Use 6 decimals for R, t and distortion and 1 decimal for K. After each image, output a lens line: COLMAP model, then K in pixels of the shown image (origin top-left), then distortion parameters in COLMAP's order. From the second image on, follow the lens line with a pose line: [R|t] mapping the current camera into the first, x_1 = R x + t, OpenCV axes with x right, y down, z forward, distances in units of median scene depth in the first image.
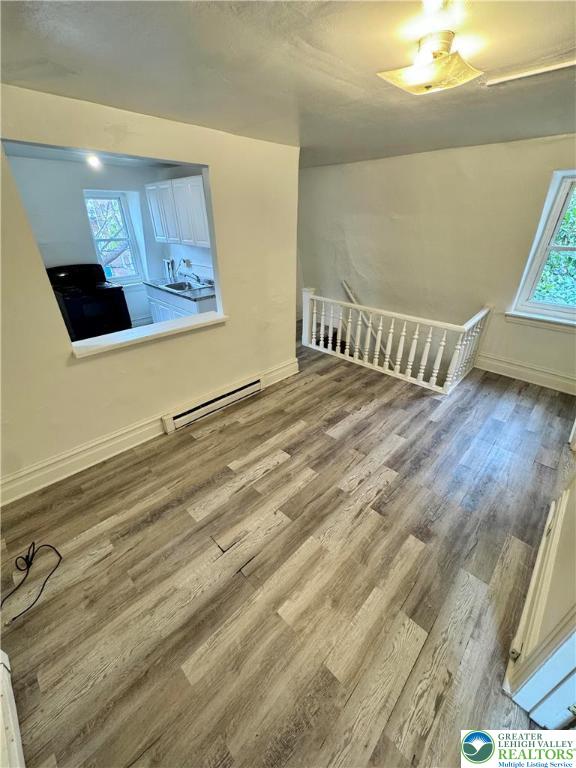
lens RADIAL K [[306.3, 0, 289.2], [0, 306.3, 383.1], [0, 0, 1]] dist [-0.001321, -0.000308]
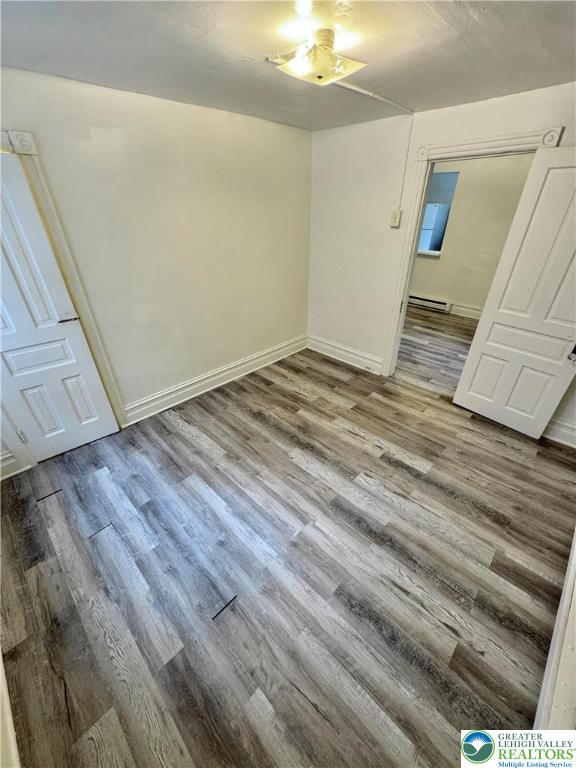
lens RADIAL K [[306.3, 0, 289.2], [0, 306.3, 383.1], [0, 0, 1]] dist [-0.001321, -0.000308]
pose [[-0.006208, 0.516857, -0.856049, 2.138061], [-0.471641, 0.753354, 0.458272, -0.064381], [0.881769, 0.406593, 0.239094, 0.085365]]
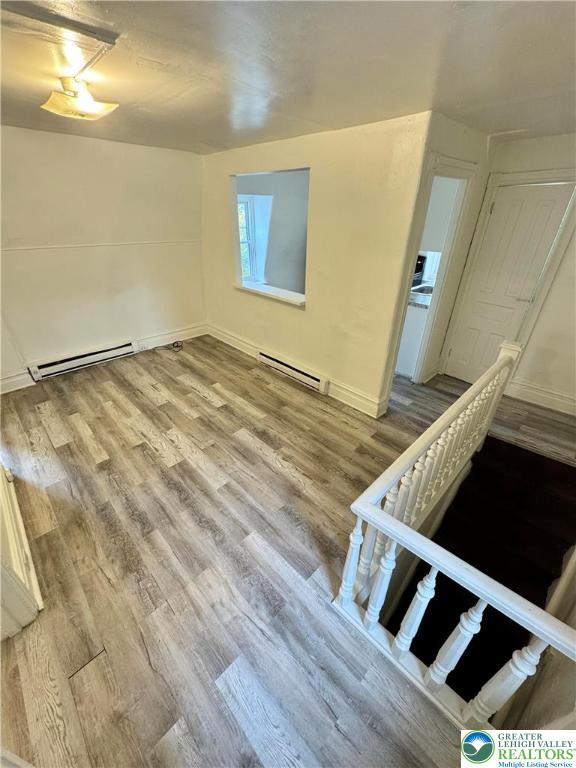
lens RADIAL K [[306.3, 0, 289.2], [0, 306.3, 383.1], [0, 0, 1]] dist [-0.001321, -0.000308]
pose [[-0.026032, 0.488995, -0.871898, 1.091945], [-0.485216, 0.756381, 0.438695, -0.551579], [0.874007, 0.434479, 0.217578, 1.005912]]
